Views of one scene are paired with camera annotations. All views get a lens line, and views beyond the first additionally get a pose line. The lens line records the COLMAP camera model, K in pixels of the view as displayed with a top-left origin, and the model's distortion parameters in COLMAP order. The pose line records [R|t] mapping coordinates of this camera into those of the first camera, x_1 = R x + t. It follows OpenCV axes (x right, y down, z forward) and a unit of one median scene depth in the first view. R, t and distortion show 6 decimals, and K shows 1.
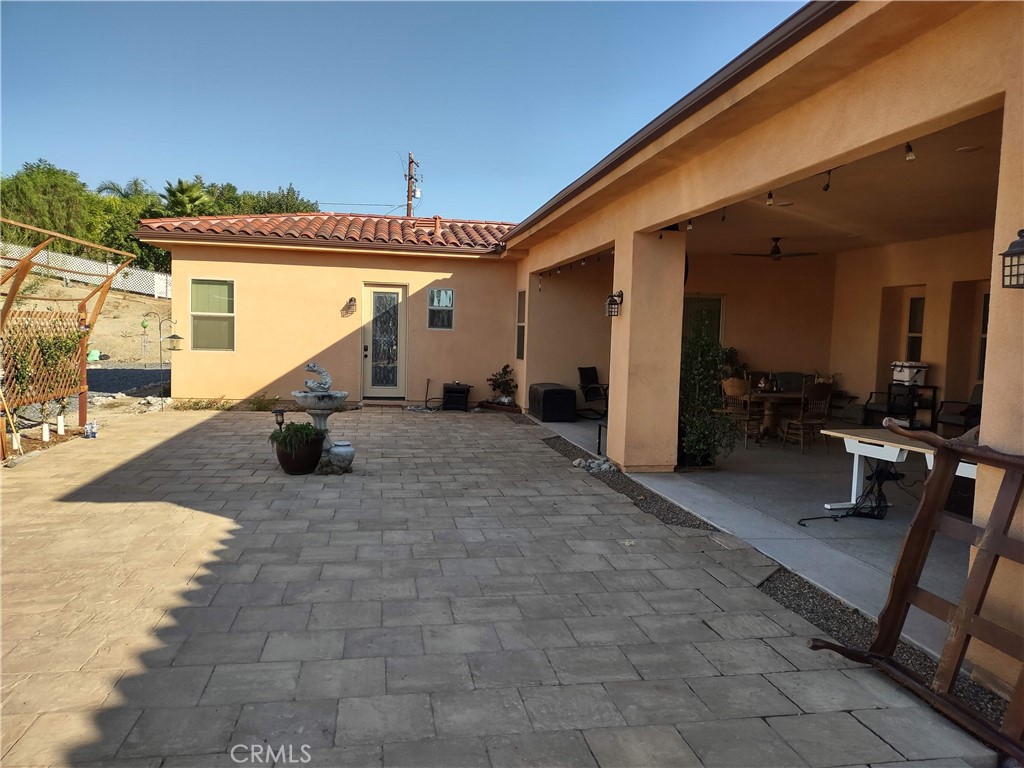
lens RADIAL K [[757.8, 0, 501.7], [0, 757.8, 385.9], [0, 0, 1]] dist [0.064502, -0.083065]
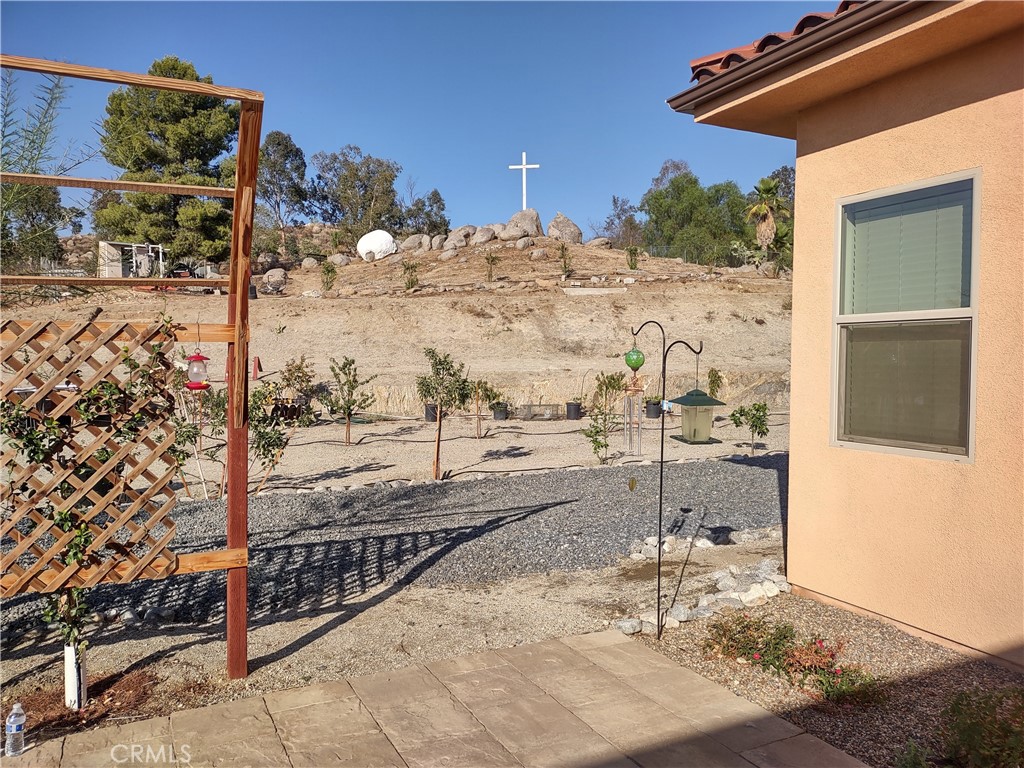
lens RADIAL K [[757.8, 0, 508.3], [0, 757.8, 388.0], [0, 0, 1]] dist [0.064502, -0.083065]
pose [[0.300525, 0.007262, -0.953746, -0.053450], [-0.063072, 0.997934, -0.012275, -0.019018], [0.951686, 0.063843, 0.300362, 0.268602]]
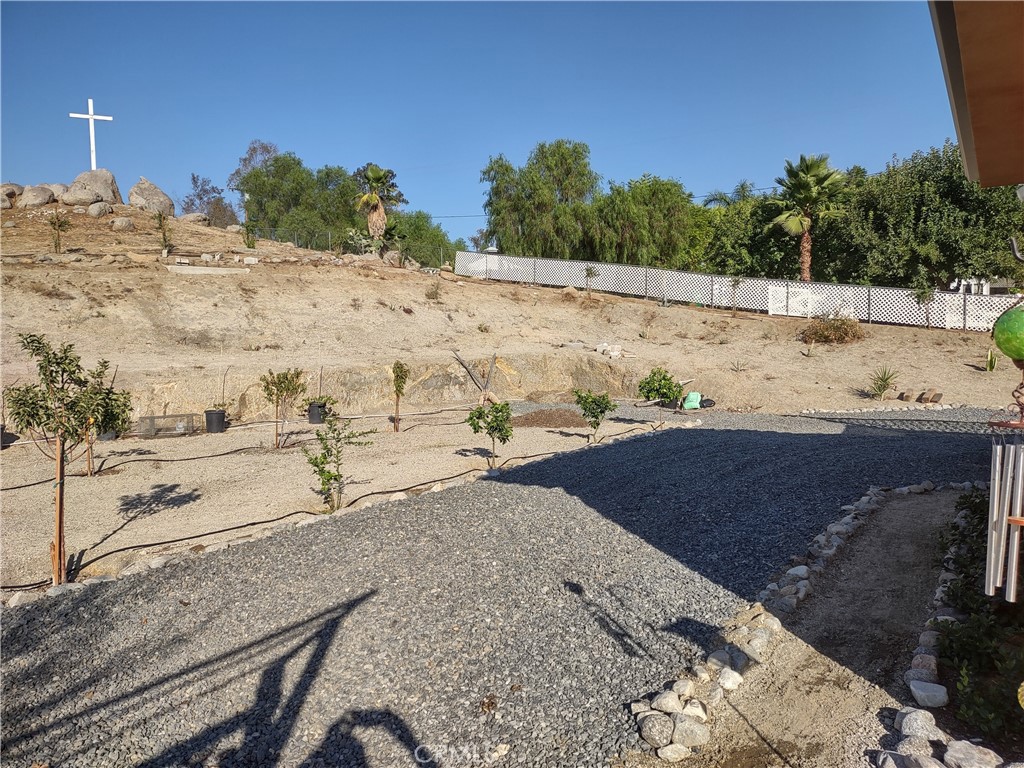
lens RADIAL K [[757.8, 0, 511.1], [0, 757.8, 379.6], [0, 0, 1]] dist [0.064502, -0.083065]
pose [[0.744222, -0.013711, -0.667792, -0.141281], [-0.014137, 0.999242, -0.036270, -0.021530], [0.667783, 0.036434, 0.743464, 0.273447]]
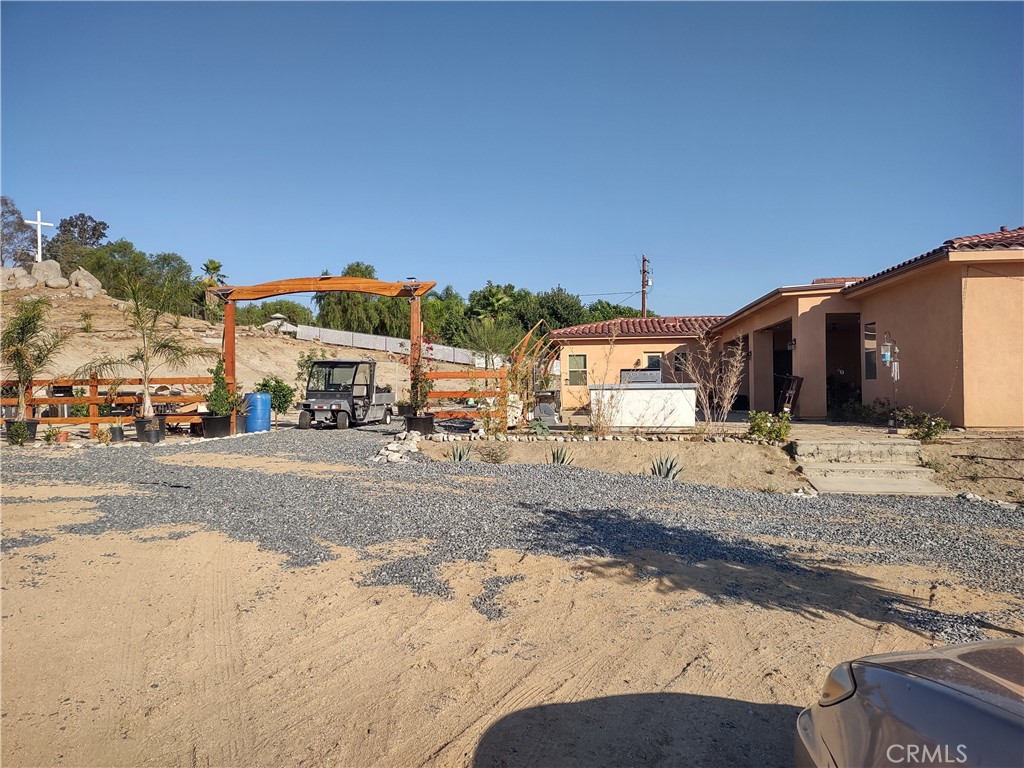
lens RADIAL K [[757.8, 0, 511.7], [0, 757.8, 384.4], [0, 0, 1]] dist [0.064502, -0.083065]
pose [[0.962392, -0.042730, -0.268284, 0.011272], [0.020574, 0.996181, -0.084858, 0.046741], [0.270886, 0.076147, 0.959595, -0.410725]]
